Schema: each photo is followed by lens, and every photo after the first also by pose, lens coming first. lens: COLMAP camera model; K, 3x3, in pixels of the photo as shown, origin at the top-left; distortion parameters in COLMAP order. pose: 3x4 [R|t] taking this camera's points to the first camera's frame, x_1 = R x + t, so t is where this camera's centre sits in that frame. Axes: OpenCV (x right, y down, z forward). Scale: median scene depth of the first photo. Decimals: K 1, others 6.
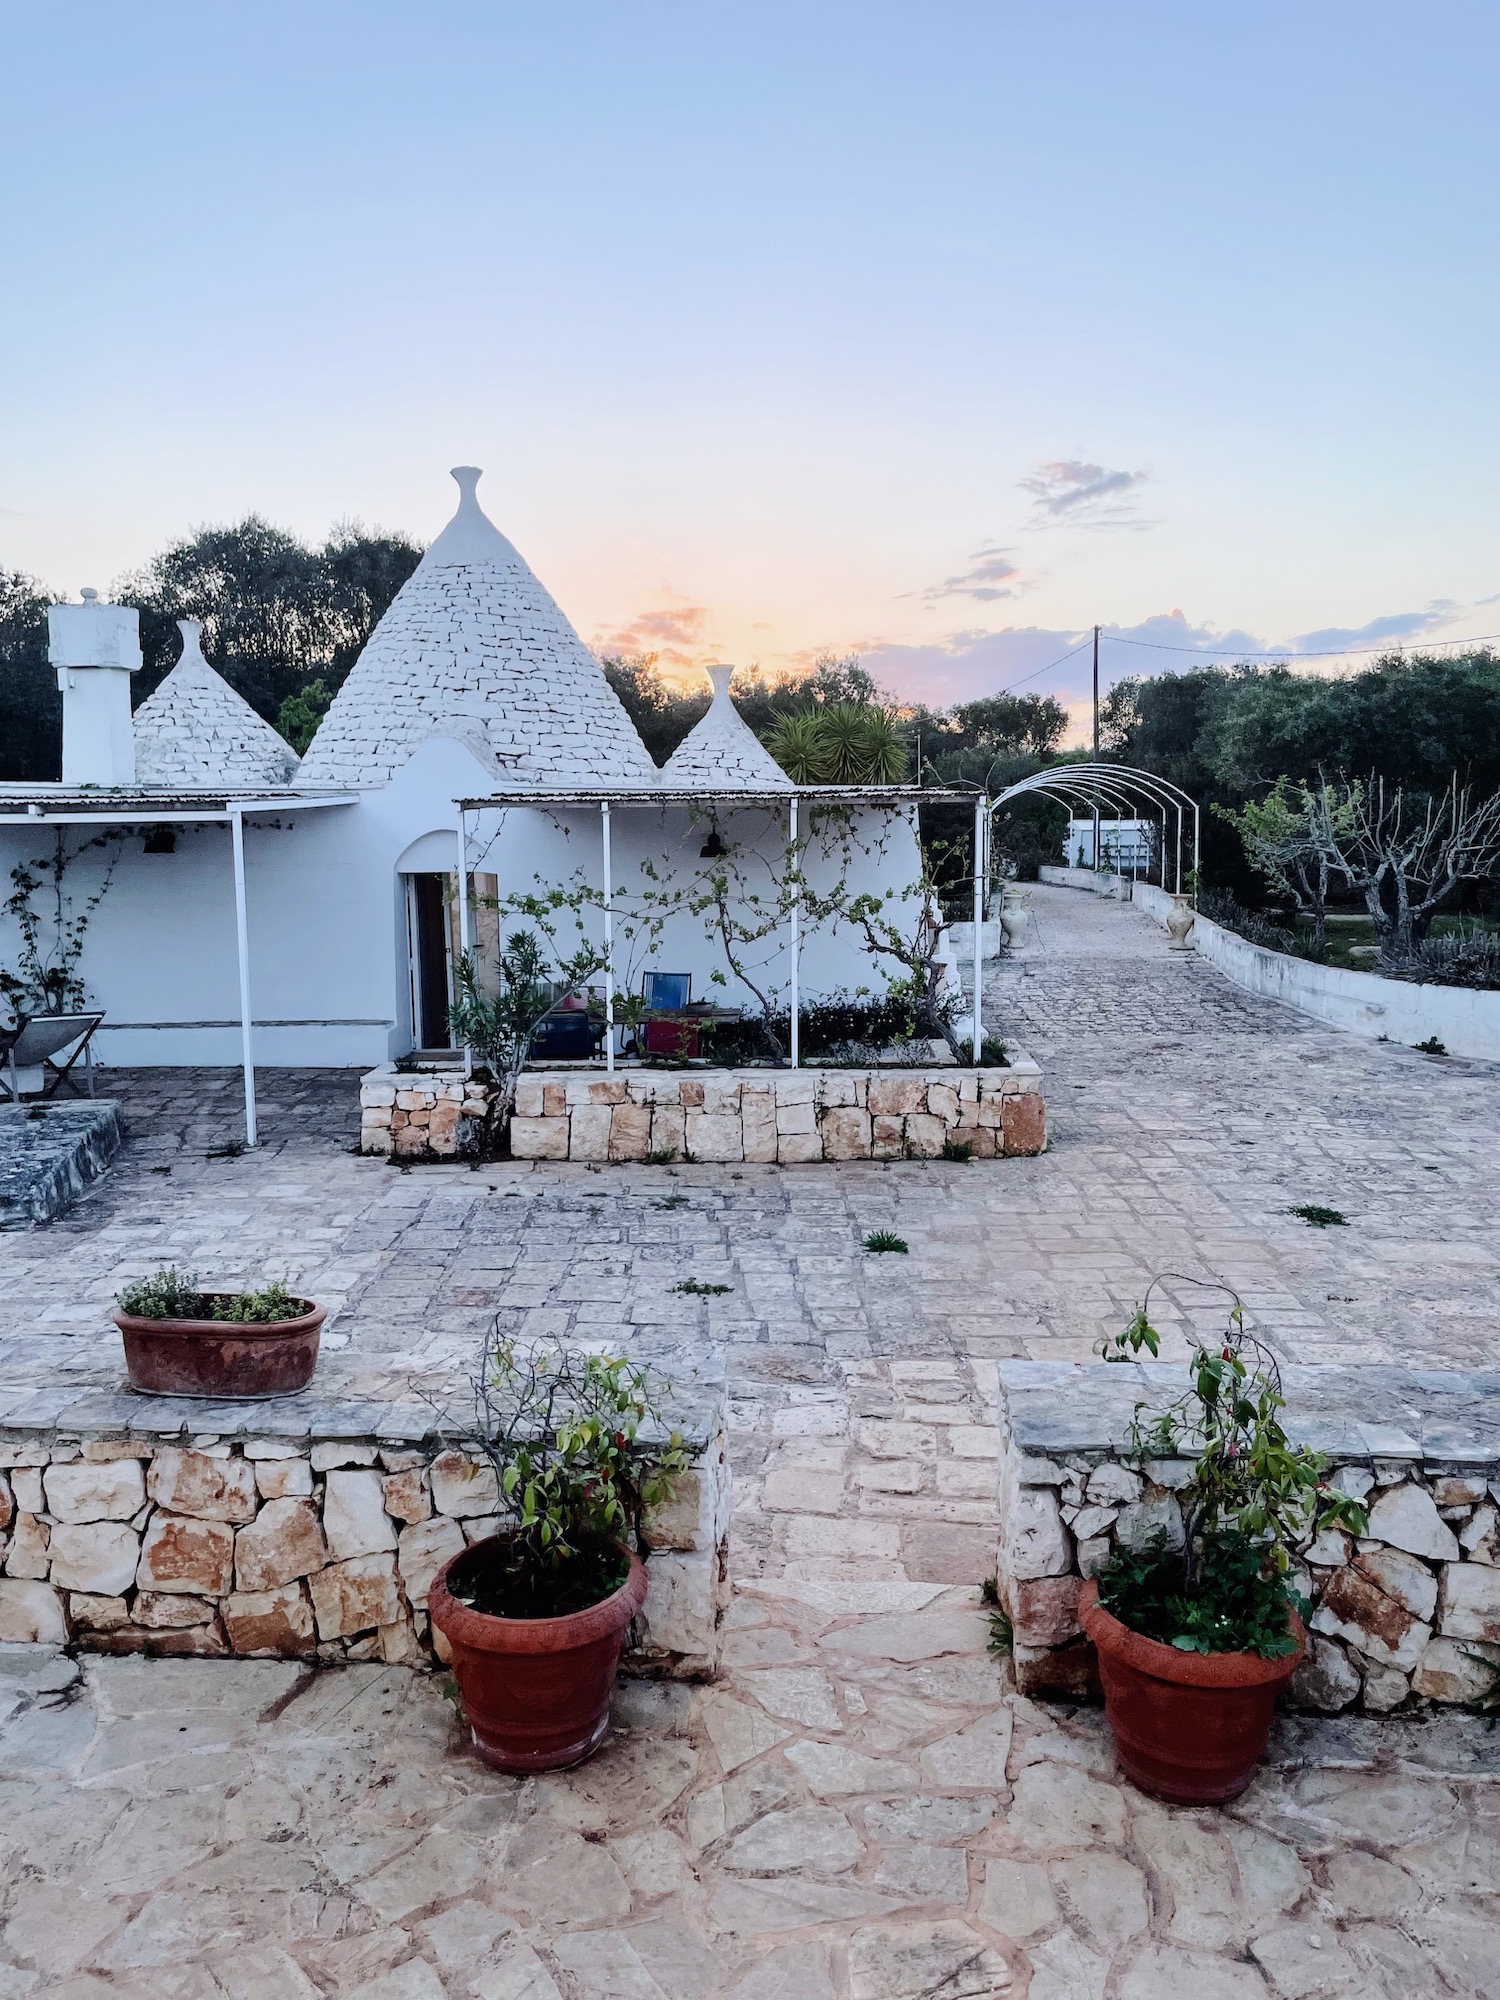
lens RADIAL K [[1517.9, 0, 743.8], [0, 1517.9, 1004.6], [0, 0, 1]] dist [0.004773, -0.001160]
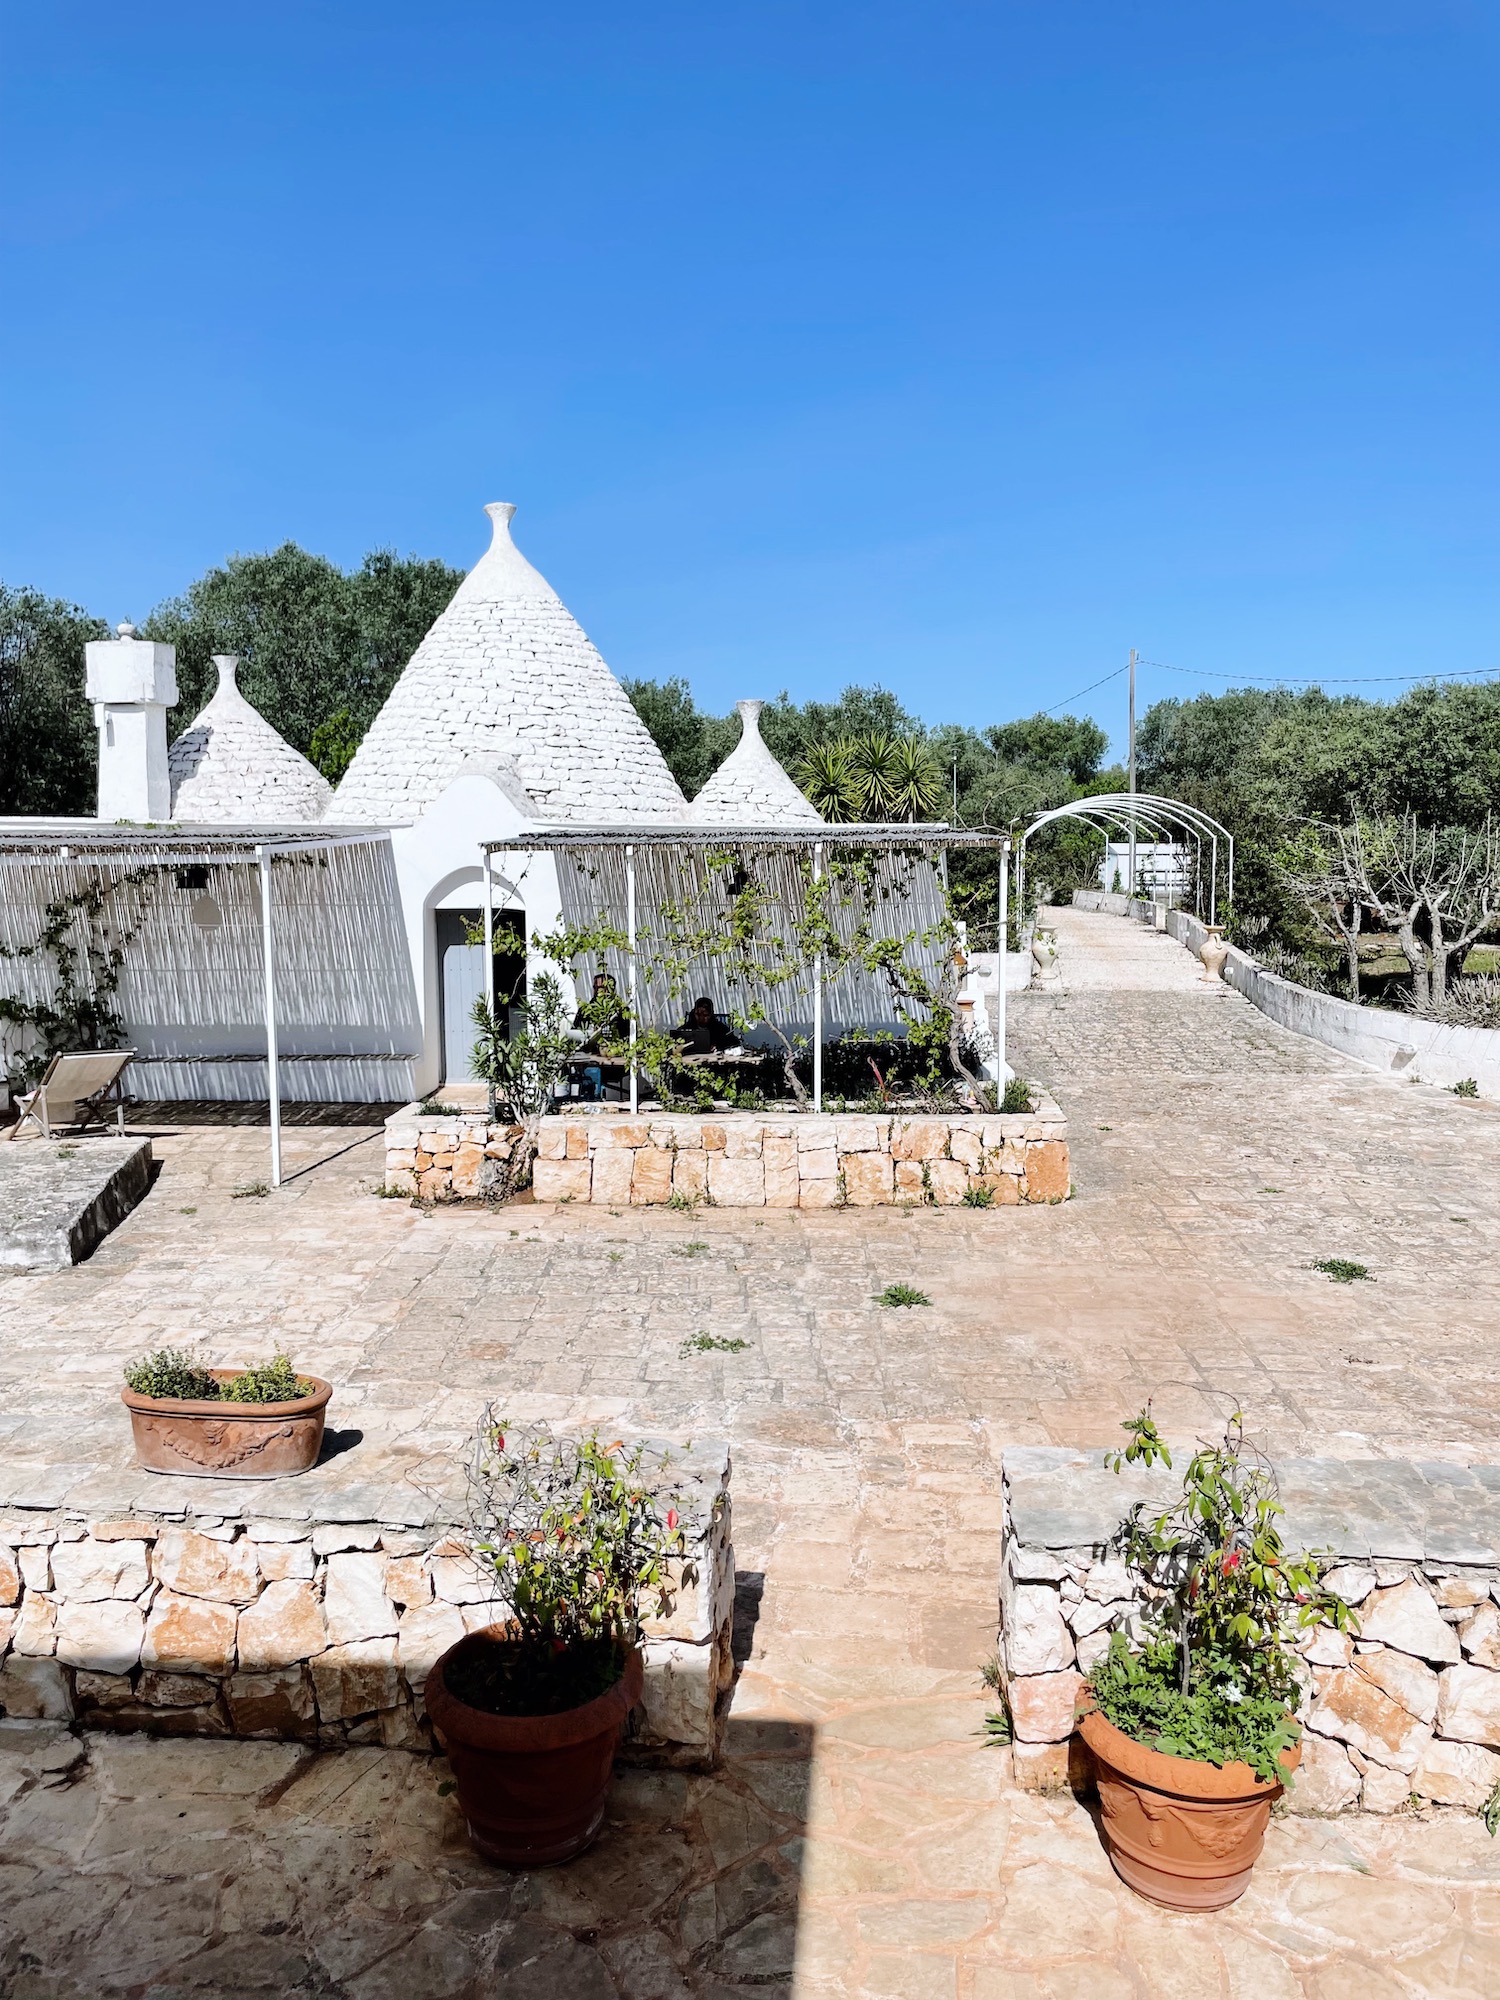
lens RADIAL K [[1520.6, 0, 749.2], [0, 1520.6, 993.2], [0, 0, 1]] dist [0.009203, -0.031357]
pose [[0.999759, 0.005830, -0.021146, 0.010964], [-0.006173, 0.999850, -0.016197, -0.023600], [0.021049, 0.016324, 0.999645, -0.003598]]
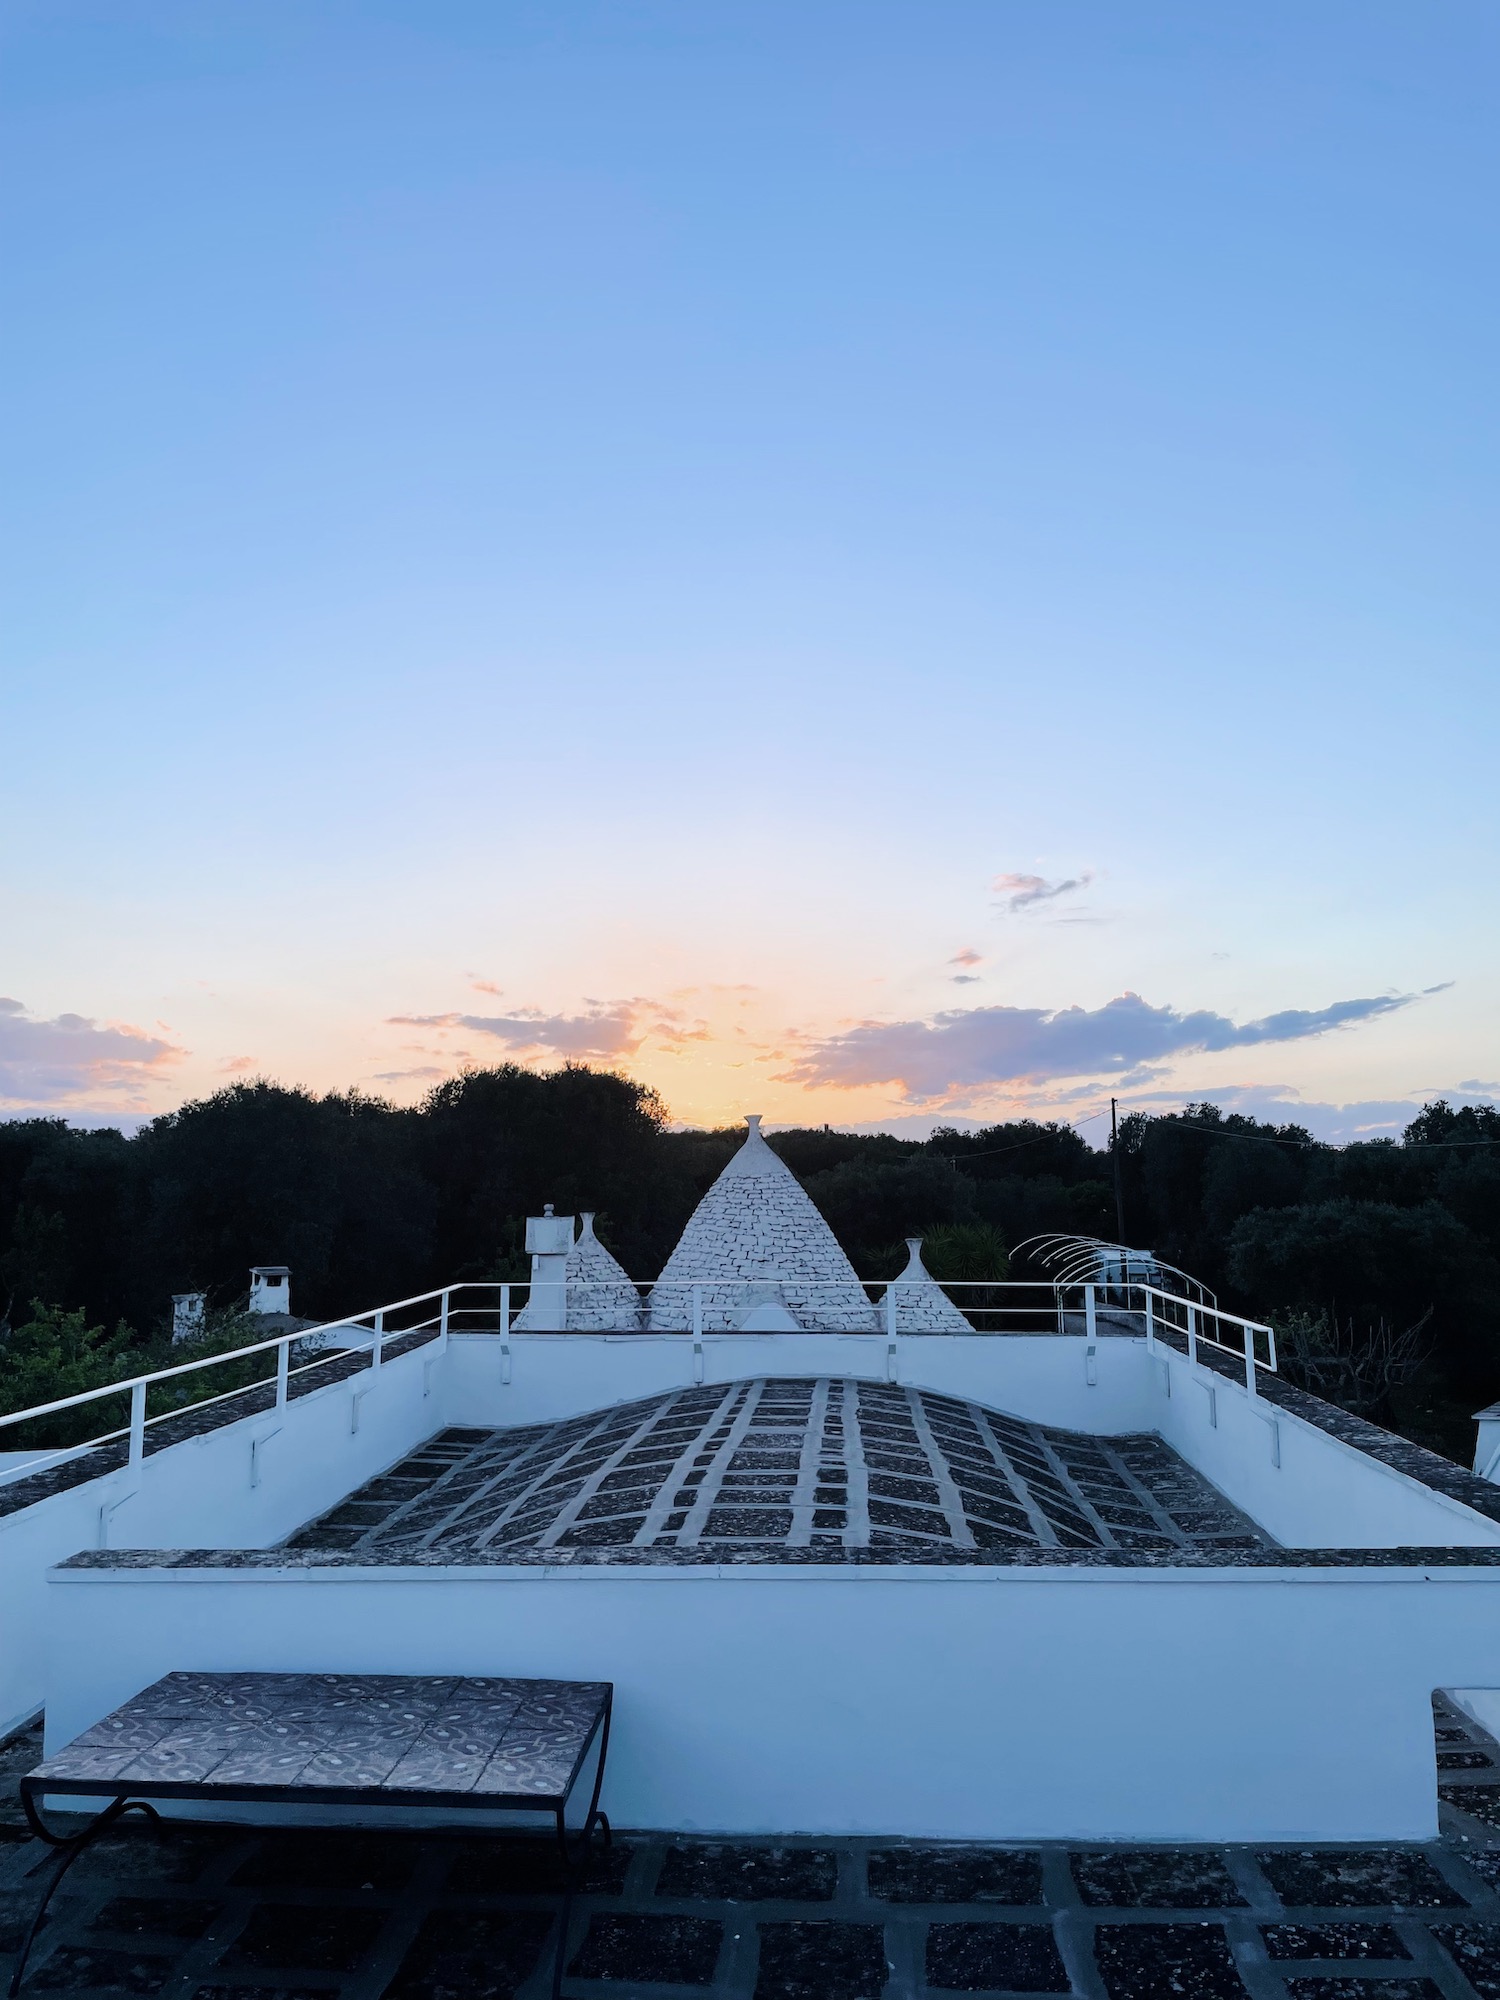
lens RADIAL K [[1520.6, 0, 749.2], [0, 1520.6, 993.2], [0, 0, 1]] dist [0.009203, -0.031357]
pose [[0.999935, 0.006945, 0.009068, -0.354216], [-0.004446, 0.967961, -0.251062, -0.125878], [-0.010521, 0.251005, 0.967929, -1.032711]]
